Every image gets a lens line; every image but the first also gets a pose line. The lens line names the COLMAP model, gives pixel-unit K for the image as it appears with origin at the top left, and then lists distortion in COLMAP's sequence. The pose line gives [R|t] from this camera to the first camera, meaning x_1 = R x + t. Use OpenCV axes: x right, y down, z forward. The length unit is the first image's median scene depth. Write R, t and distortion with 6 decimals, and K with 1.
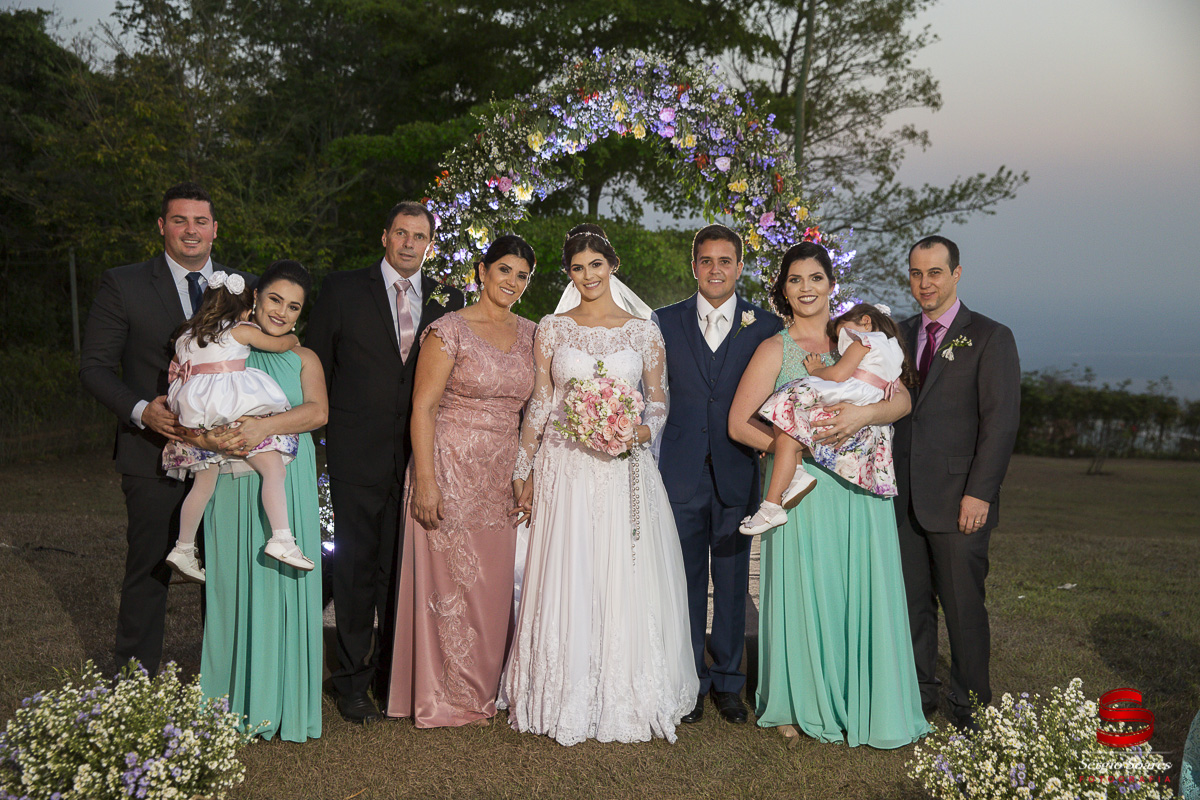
lens RADIAL K [[1395.3, 0, 600.0], [0, 1395.3, 400.0], [0, 0, 1]] dist [0.045942, 0.076858]
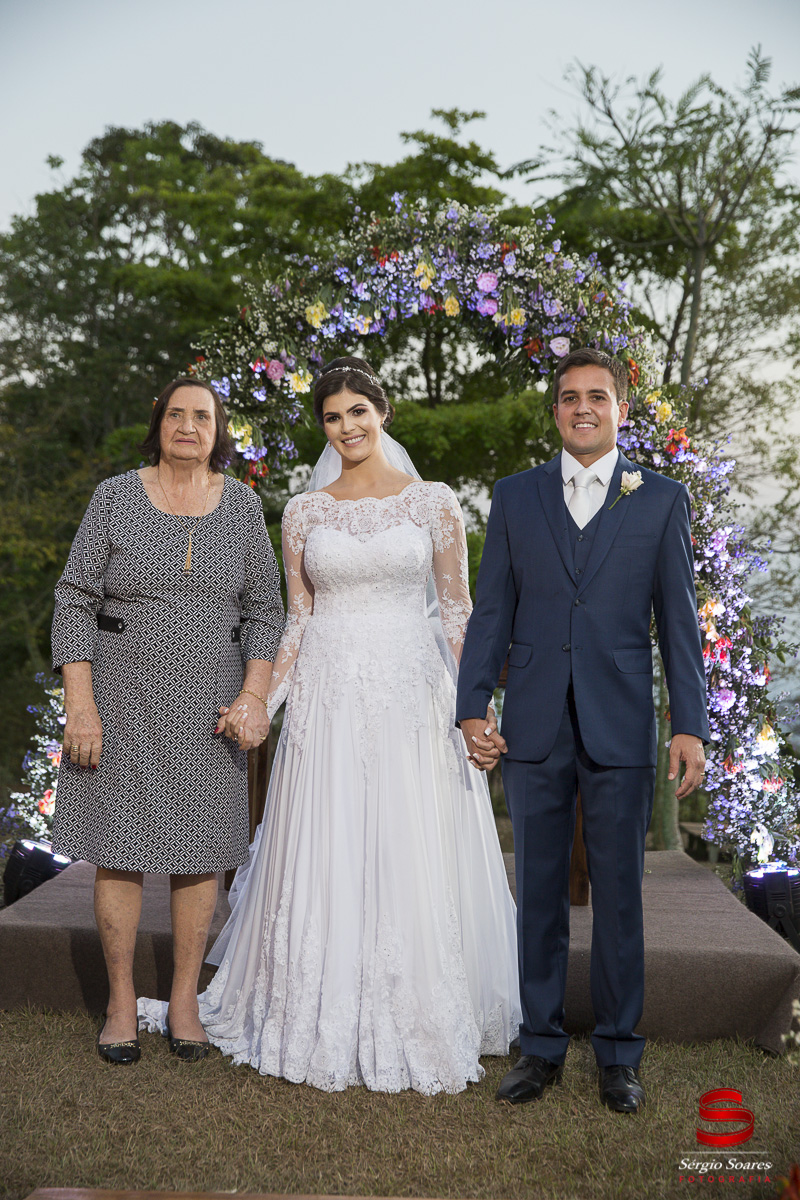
lens RADIAL K [[1692.7, 0, 400.0], [0, 1692.7, 600.0], [0, 0, 1]] dist [0.115084, 0.040400]
pose [[0.999472, 0.012392, -0.030043, 0.029789], [-0.015612, 0.993871, -0.109435, 0.071738], [0.028503, 0.109847, 0.993540, 0.086992]]
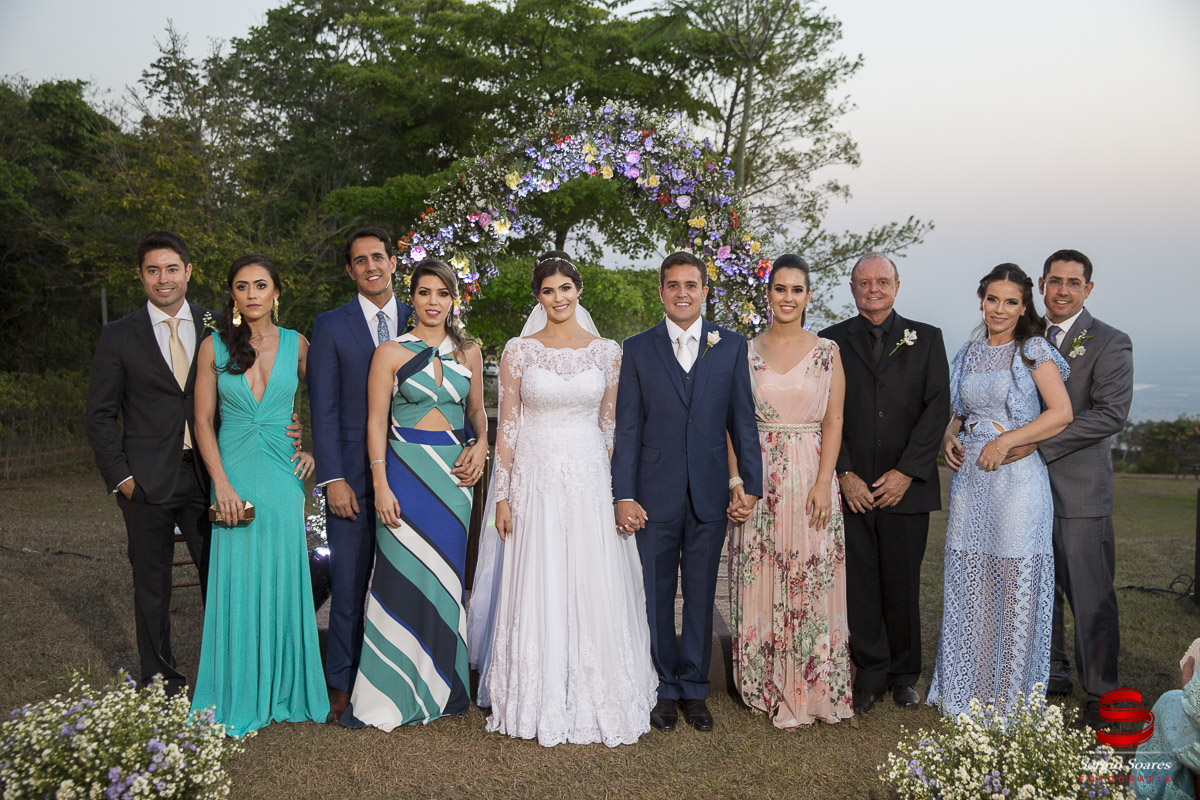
lens RADIAL K [[1202.7, 0, 600.0], [0, 1202.7, 400.0], [0, 0, 1]] dist [-0.010445, 0.115409]
pose [[0.999547, -0.000501, 0.030093, -0.006246], [0.000950, 0.999889, -0.014901, 0.000952], [-0.030082, 0.014923, 0.999436, 0.058473]]
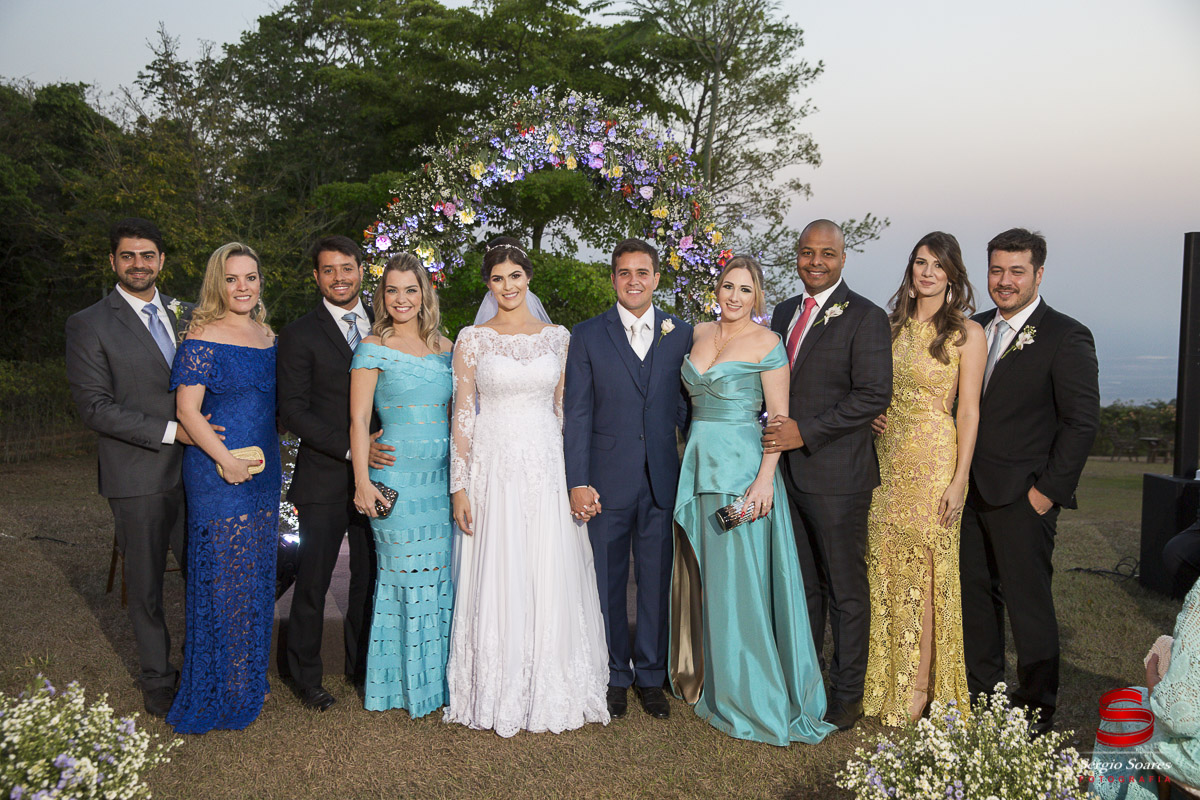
lens RADIAL K [[1125.8, 0, 600.0], [0, 1125.8, 400.0], [0, 0, 1]] dist [-0.035223, 0.124181]
pose [[0.998770, -0.000787, 0.049573, 0.006459], [0.000935, 0.999995, -0.002948, -0.001014], [-0.049570, 0.002990, 0.998766, 0.107154]]
